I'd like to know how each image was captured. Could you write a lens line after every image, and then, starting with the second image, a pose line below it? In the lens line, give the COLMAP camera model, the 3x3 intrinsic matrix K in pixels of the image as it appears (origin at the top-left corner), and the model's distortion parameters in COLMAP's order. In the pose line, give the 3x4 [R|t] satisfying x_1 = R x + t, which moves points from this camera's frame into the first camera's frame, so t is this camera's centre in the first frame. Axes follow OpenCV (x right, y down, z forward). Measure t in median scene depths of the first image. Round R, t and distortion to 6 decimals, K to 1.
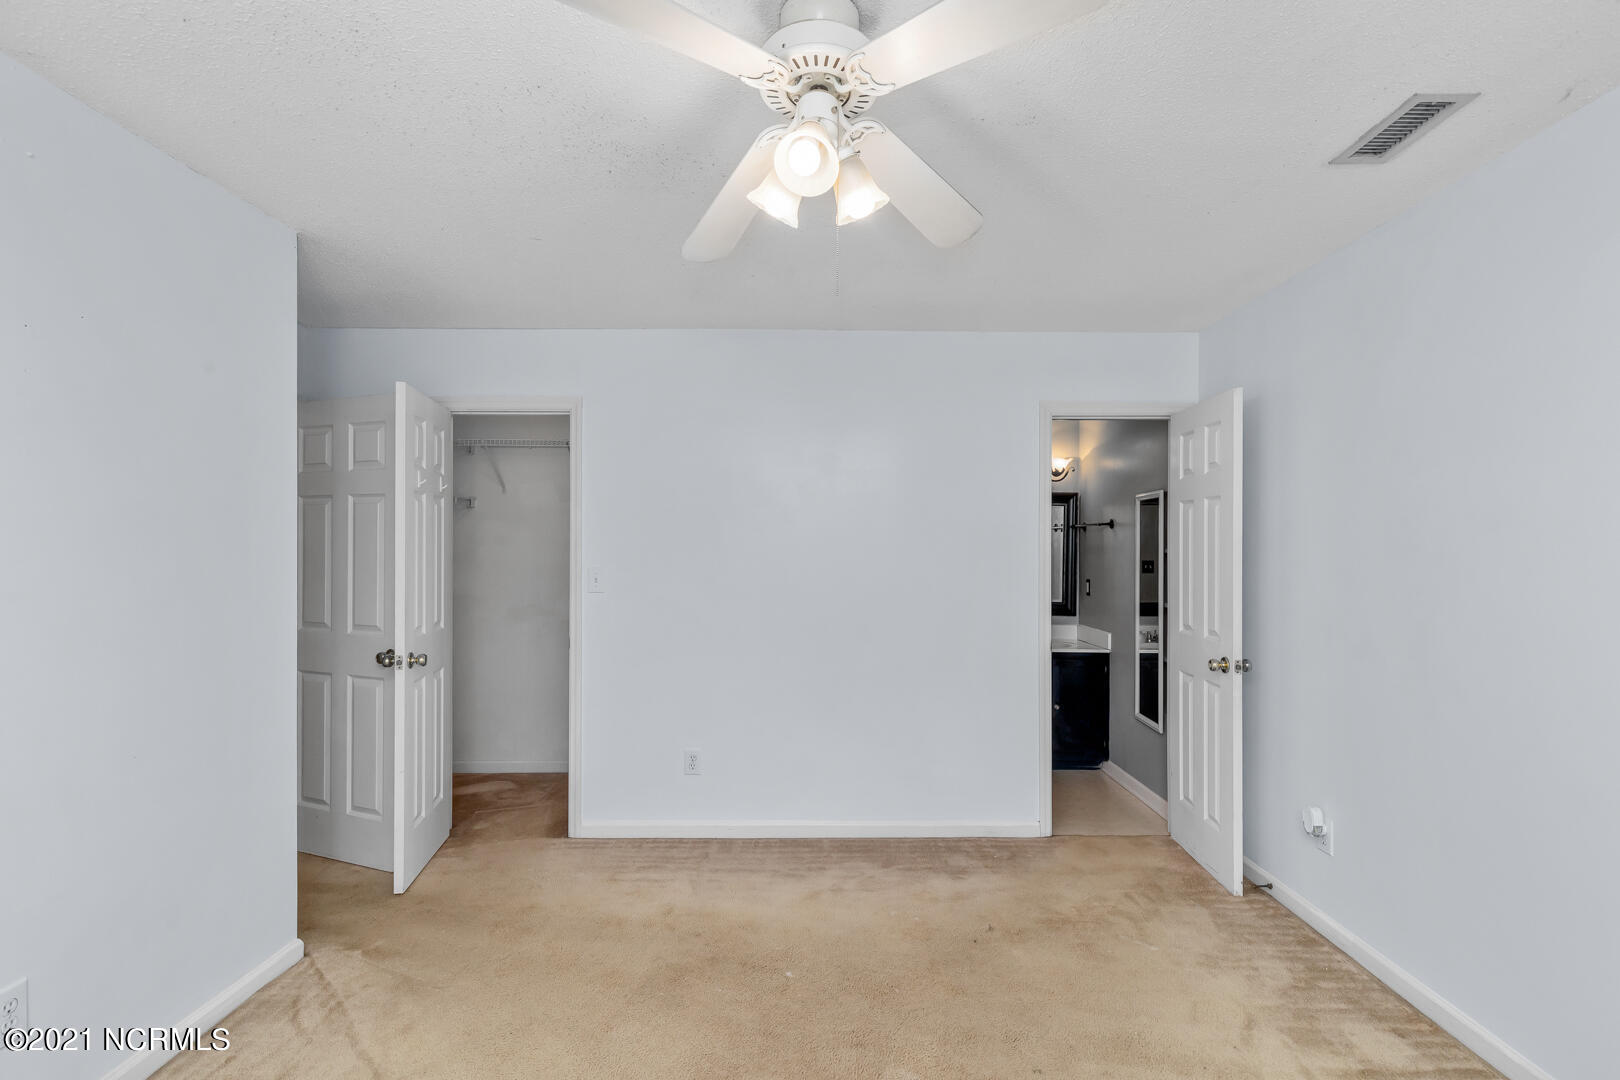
lens RADIAL K [[749.3, 0, 811.7], [0, 749.3, 555.0], [0, 0, 1]] dist [0.009967, -0.003757]
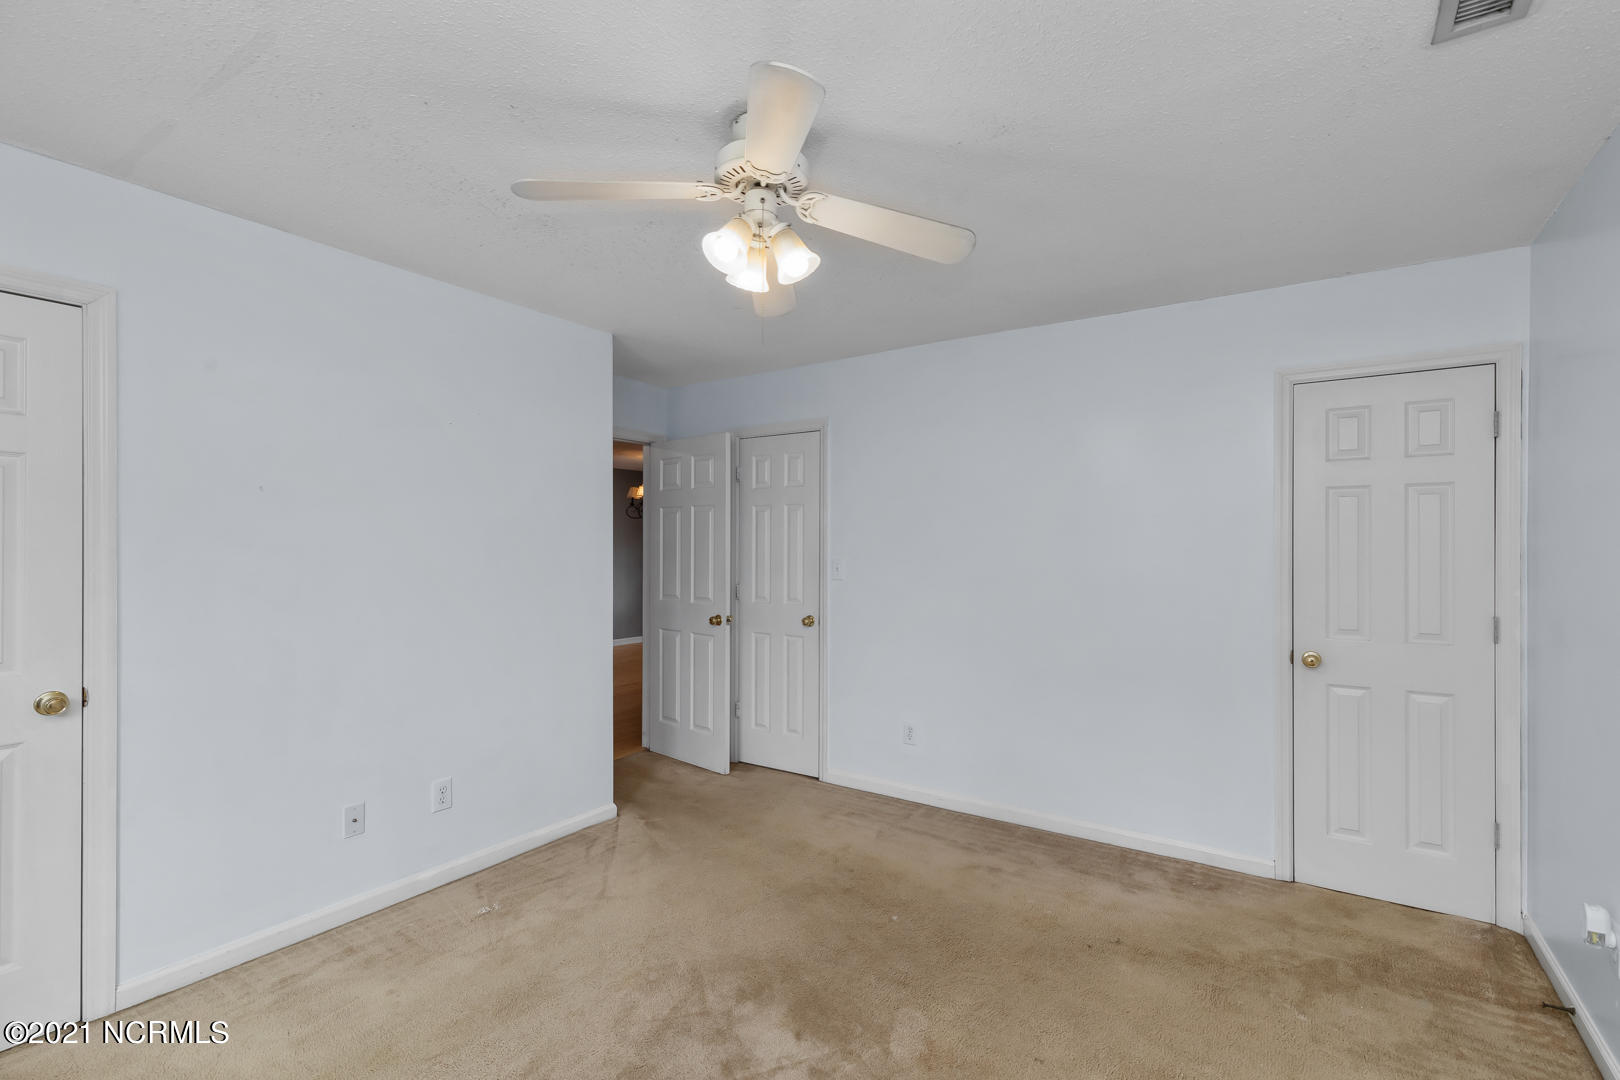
lens RADIAL K [[749.3, 0, 814.2], [0, 749.3, 531.3], [0, 0, 1]] dist [0.009967, -0.003757]
pose [[0.825037, -0.008130, -0.565020, 0.433269], [-0.005937, 0.999717, -0.023054, 0.005014], [0.565047, 0.022375, 0.824755, -0.008075]]
